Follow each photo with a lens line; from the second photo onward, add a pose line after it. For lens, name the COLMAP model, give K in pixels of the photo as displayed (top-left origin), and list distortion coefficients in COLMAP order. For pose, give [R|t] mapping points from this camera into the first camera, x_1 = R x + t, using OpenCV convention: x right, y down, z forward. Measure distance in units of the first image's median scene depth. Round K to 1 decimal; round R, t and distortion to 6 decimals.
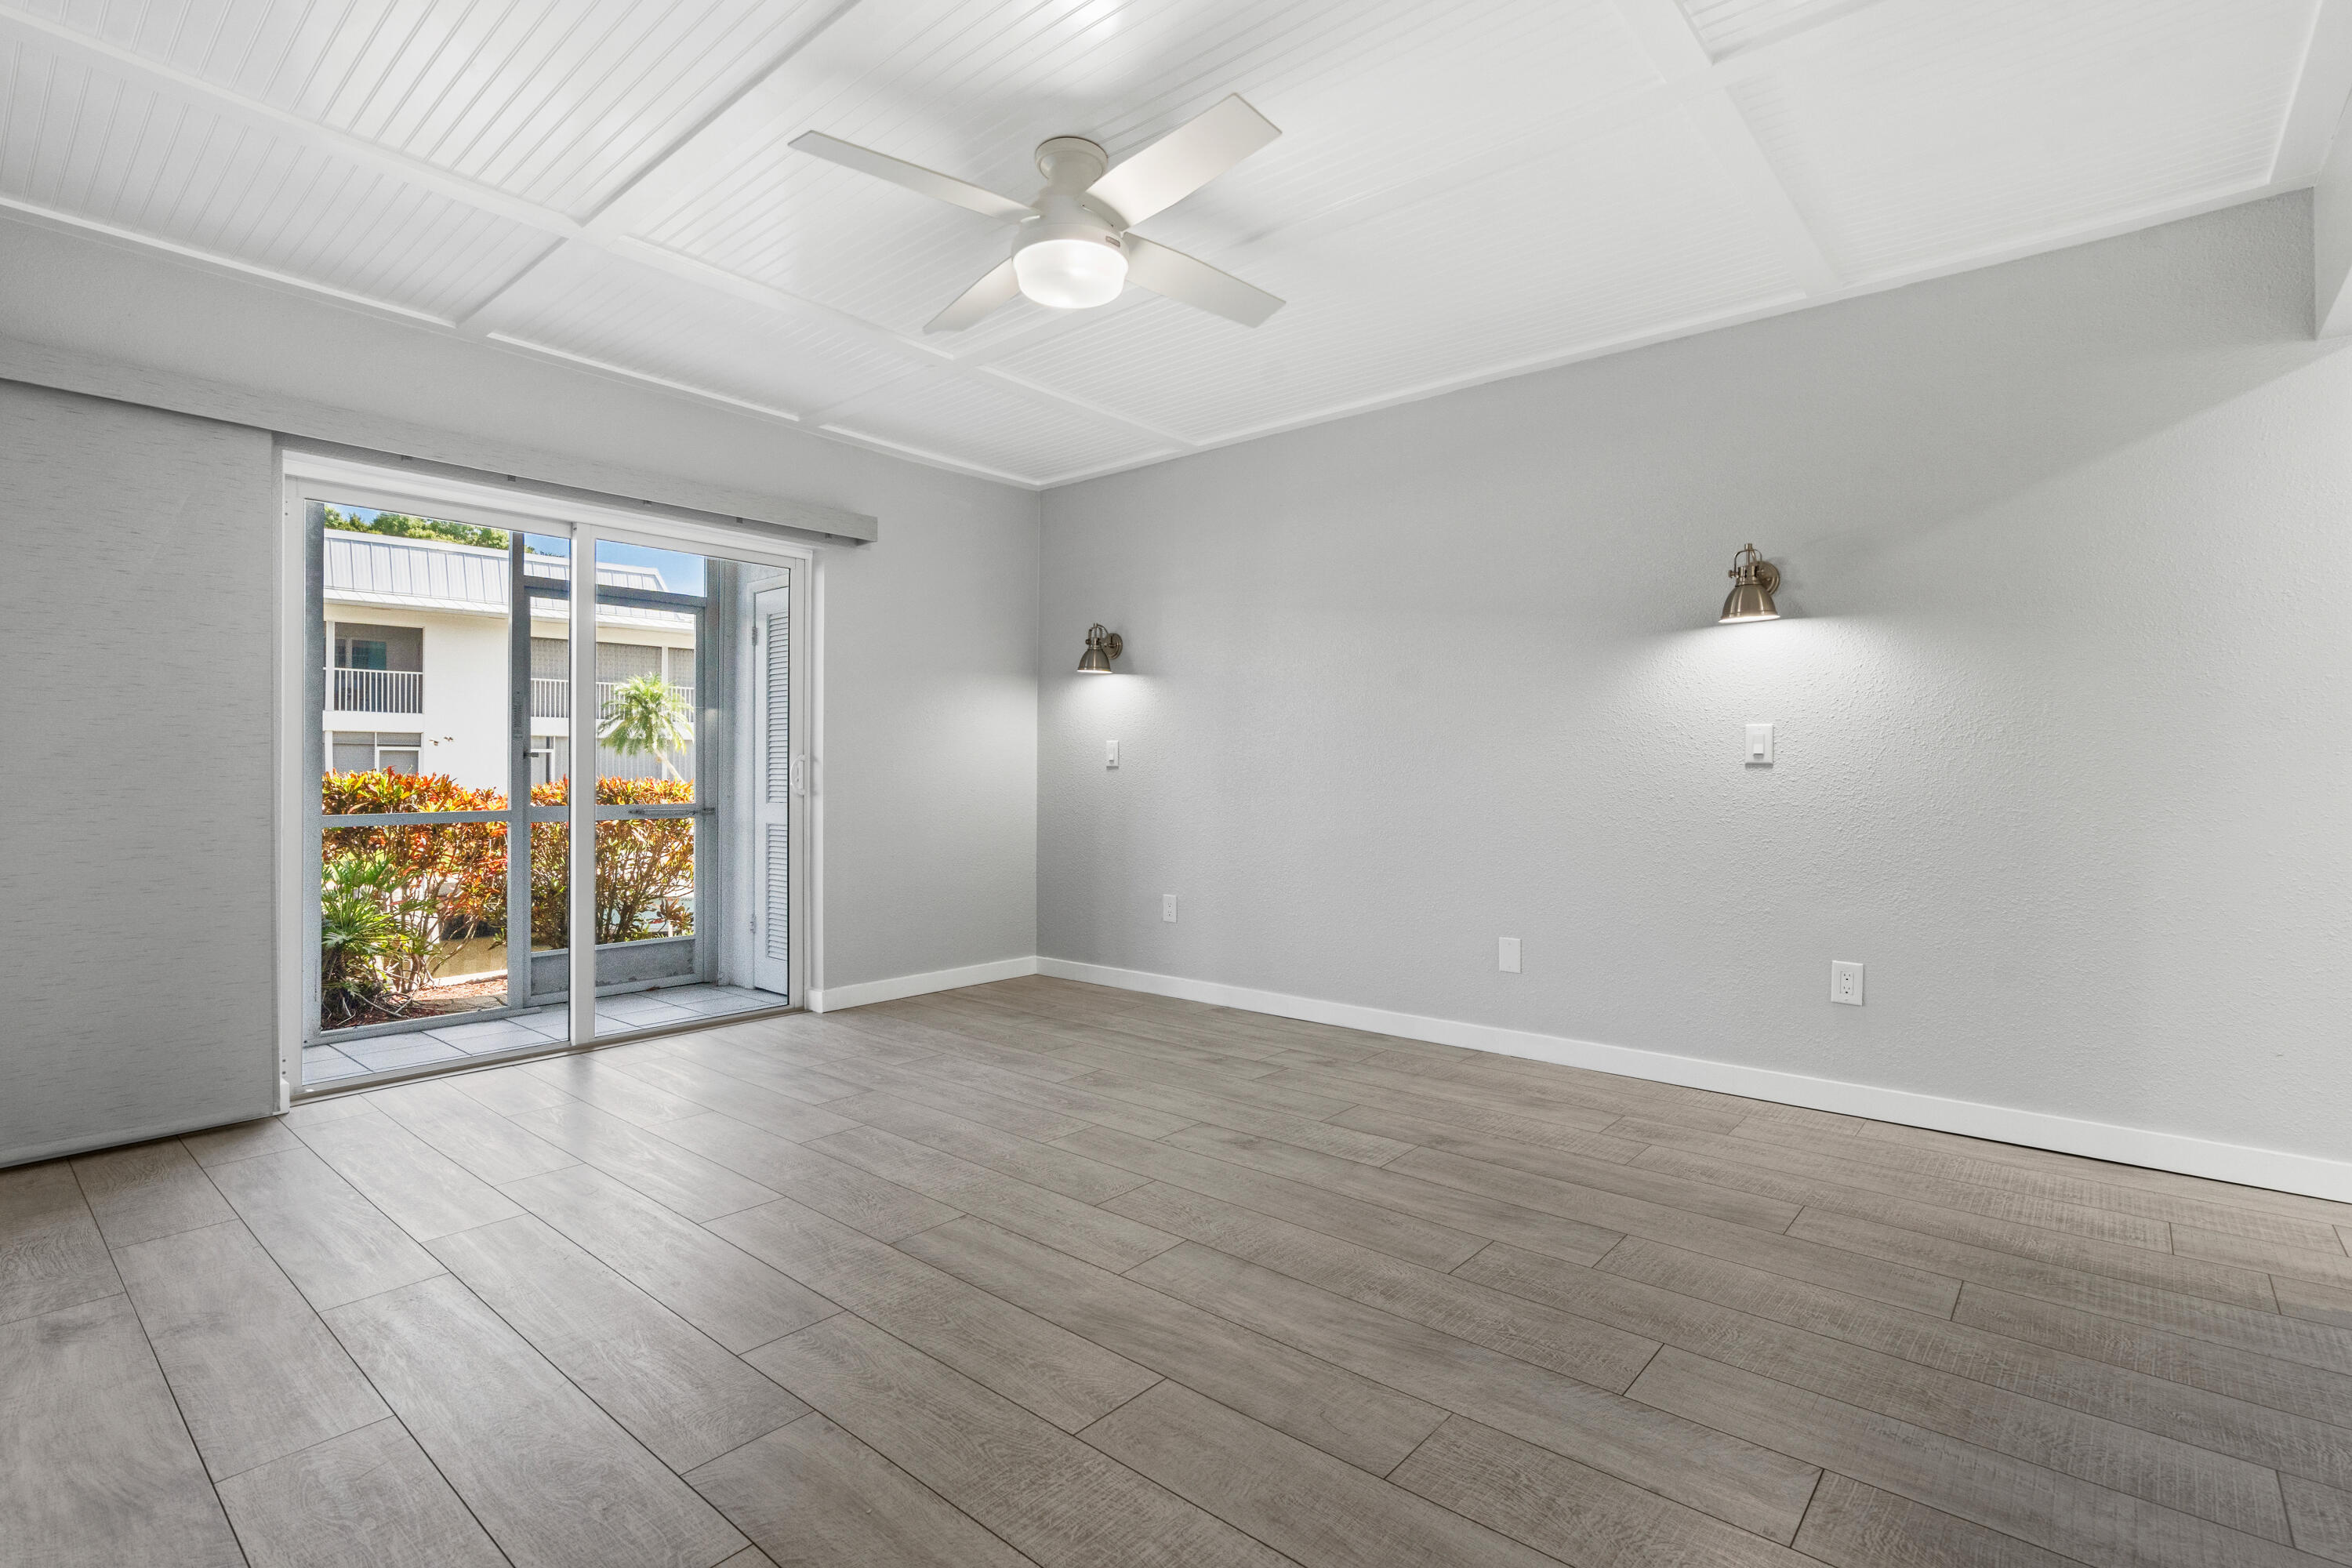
lens RADIAL K [[1079.4, 0, 1195.0], [0, 1079.4, 787.2], [0, 0, 1]] dist [-0.005300, 0.002047]
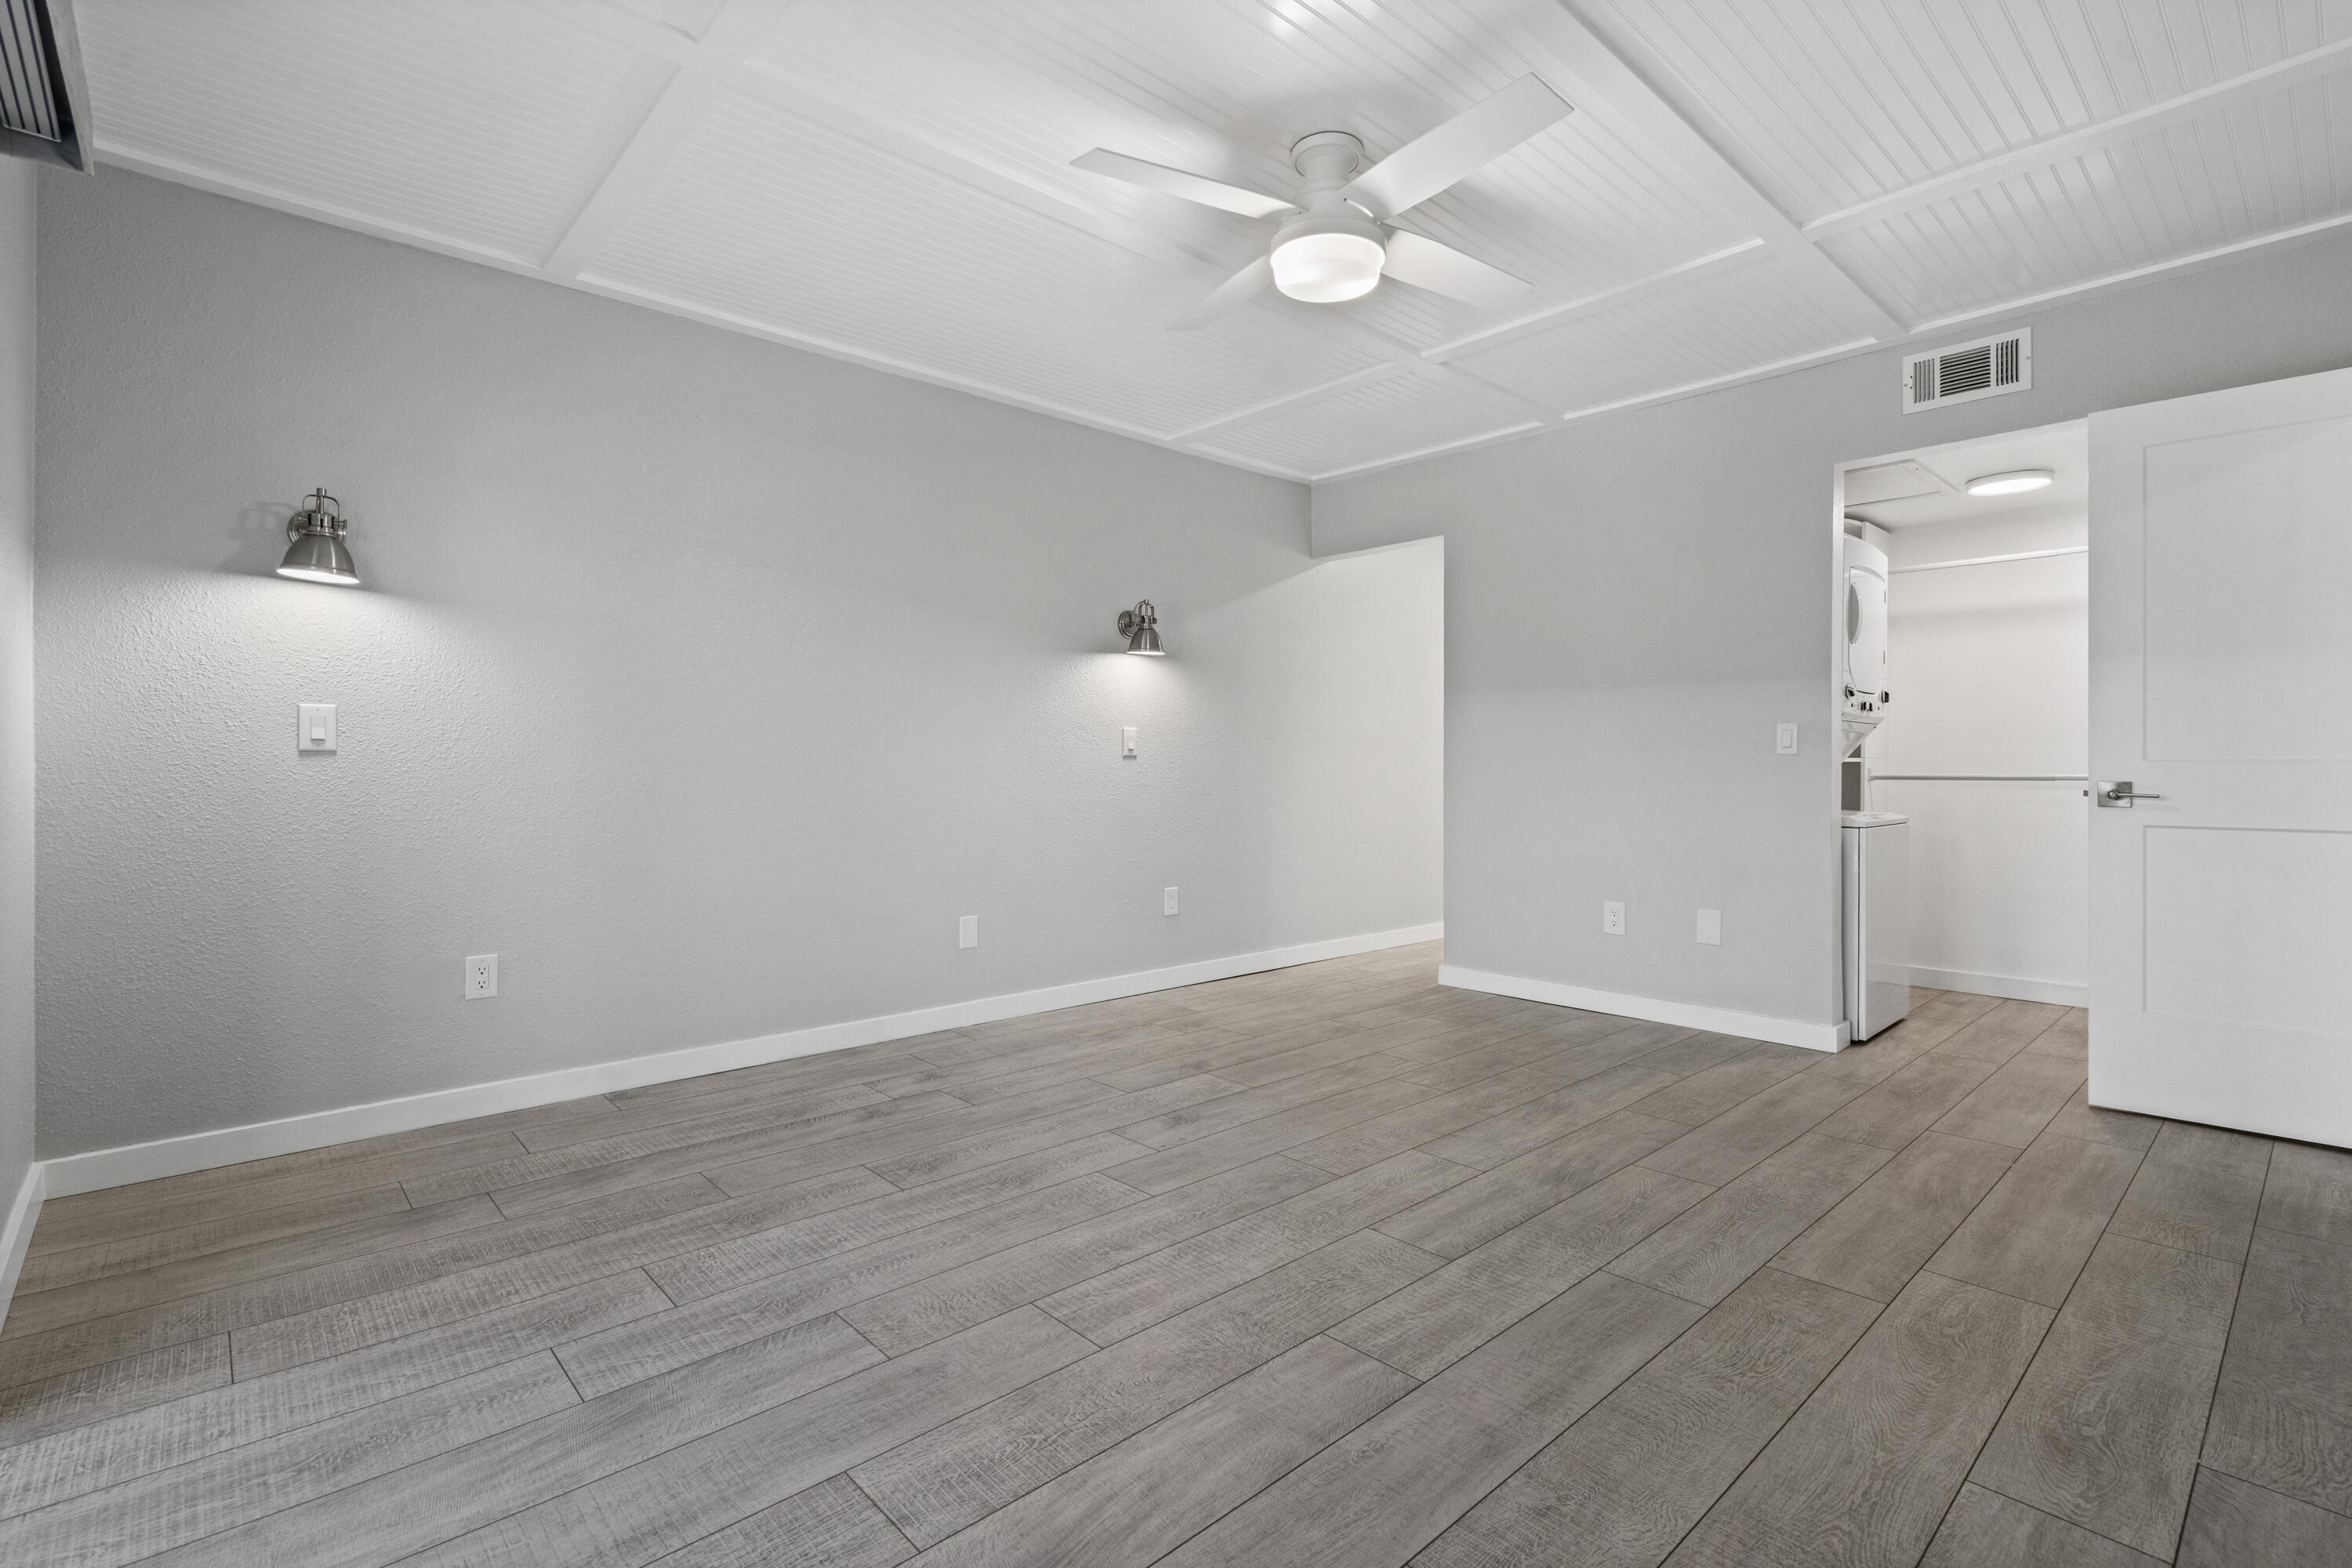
lens RADIAL K [[1079.4, 0, 1158.7], [0, 1079.4, 767.5], [0, 0, 1]] dist [-0.005300, 0.002047]
pose [[0.147596, -0.002599, 0.989044, -0.894523], [0.010946, 0.999940, 0.000994, -0.008149], [-0.988987, 0.010679, 0.147615, 0.790926]]
